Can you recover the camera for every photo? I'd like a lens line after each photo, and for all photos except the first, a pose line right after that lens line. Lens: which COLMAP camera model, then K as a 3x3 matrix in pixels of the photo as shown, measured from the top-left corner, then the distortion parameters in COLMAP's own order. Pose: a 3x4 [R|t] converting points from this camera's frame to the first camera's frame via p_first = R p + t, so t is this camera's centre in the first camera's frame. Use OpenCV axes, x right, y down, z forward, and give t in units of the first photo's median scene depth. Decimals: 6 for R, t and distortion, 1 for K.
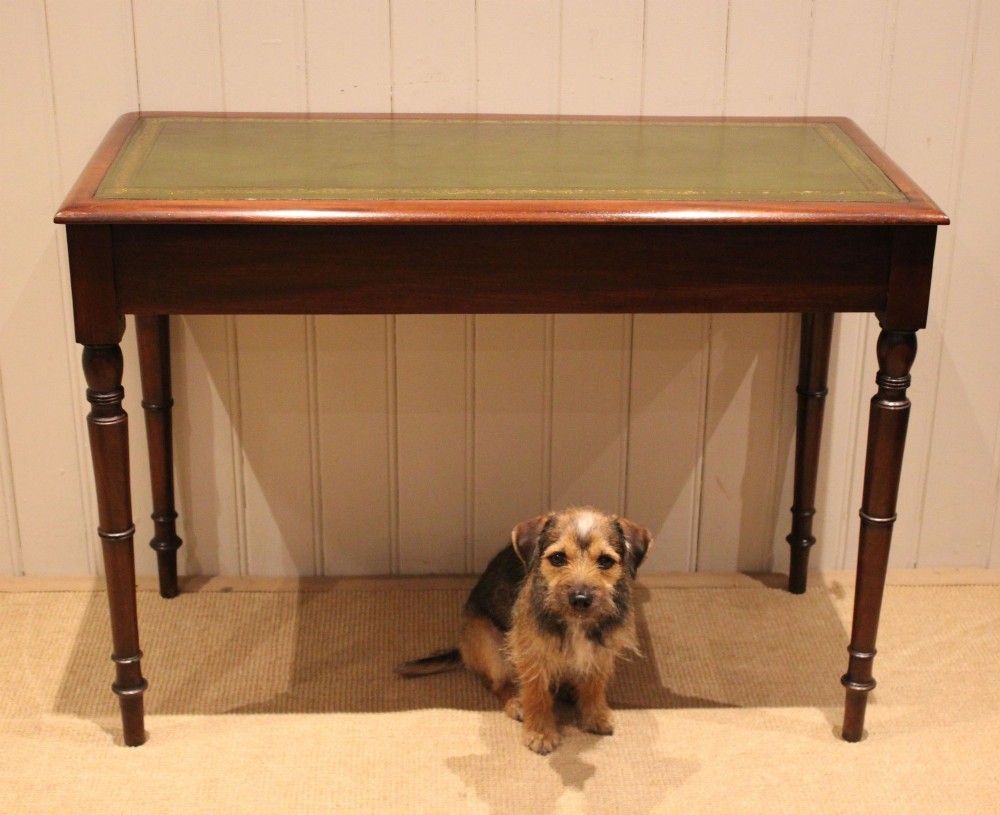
lens RADIAL K [[1798.7, 0, 497.0], [0, 1798.7, 455.2], [0, 0, 1]] dist [-0.040714, -0.088137]
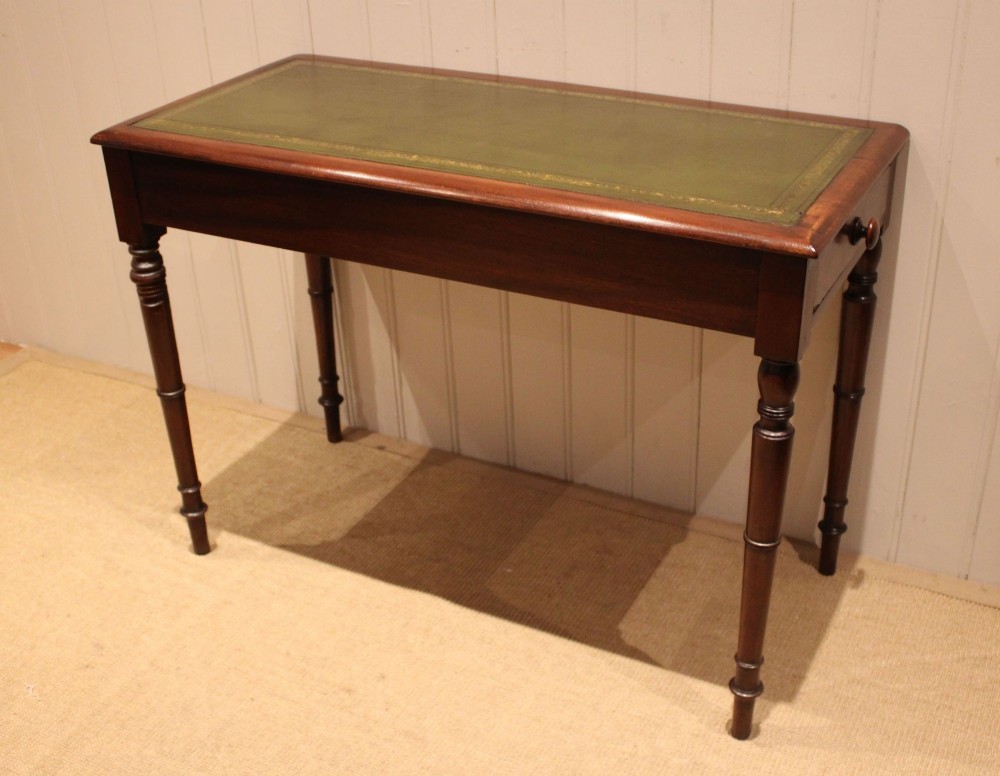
lens RADIAL K [[1278.0, 0, 502.4], [0, 1278.0, 410.6], [0, 0, 1]] dist [-0.118758, 0.050210]
pose [[0.865556, 0.213258, -0.453137, 0.347319], [-0.167040, 0.975927, 0.140226, -0.096444], [0.472134, -0.045681, 0.880343, 0.291715]]
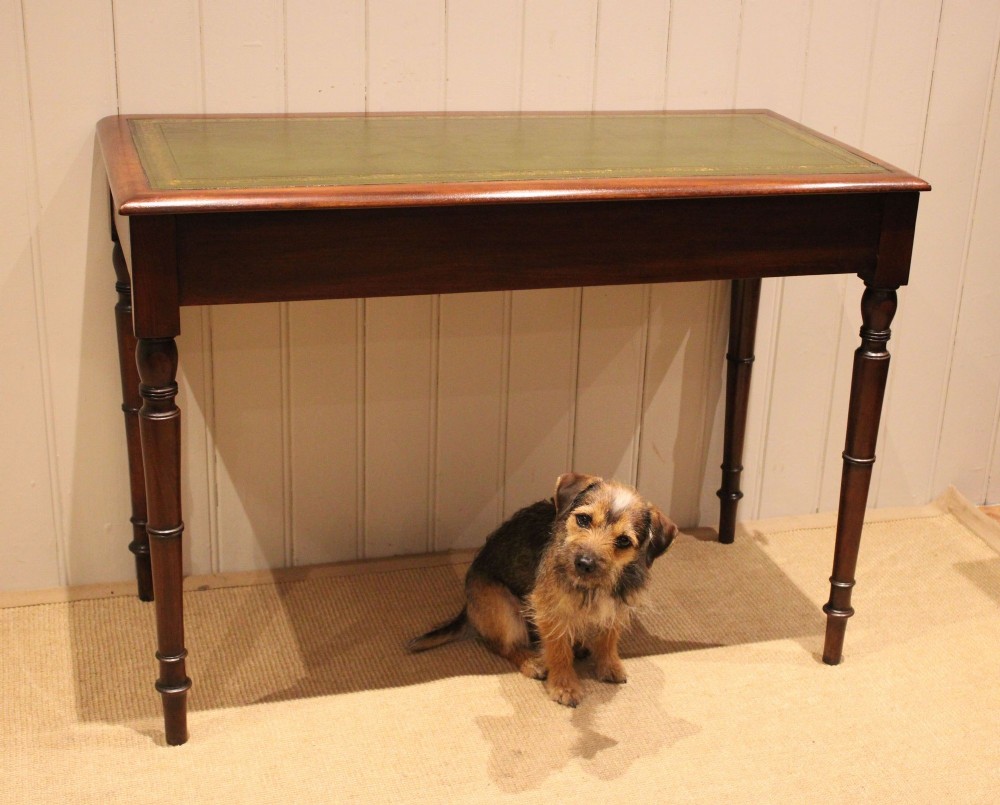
lens RADIAL K [[1608.8, 0, 563.4], [0, 1608.8, 447.3], [0, 0, 1]] dist [-0.065020, 0.096240]
pose [[0.962817, -0.071408, 0.260546, -0.203860], [0.075035, 0.997173, -0.003990, 0.015848], [-0.259524, 0.023392, 0.965453, 0.075236]]
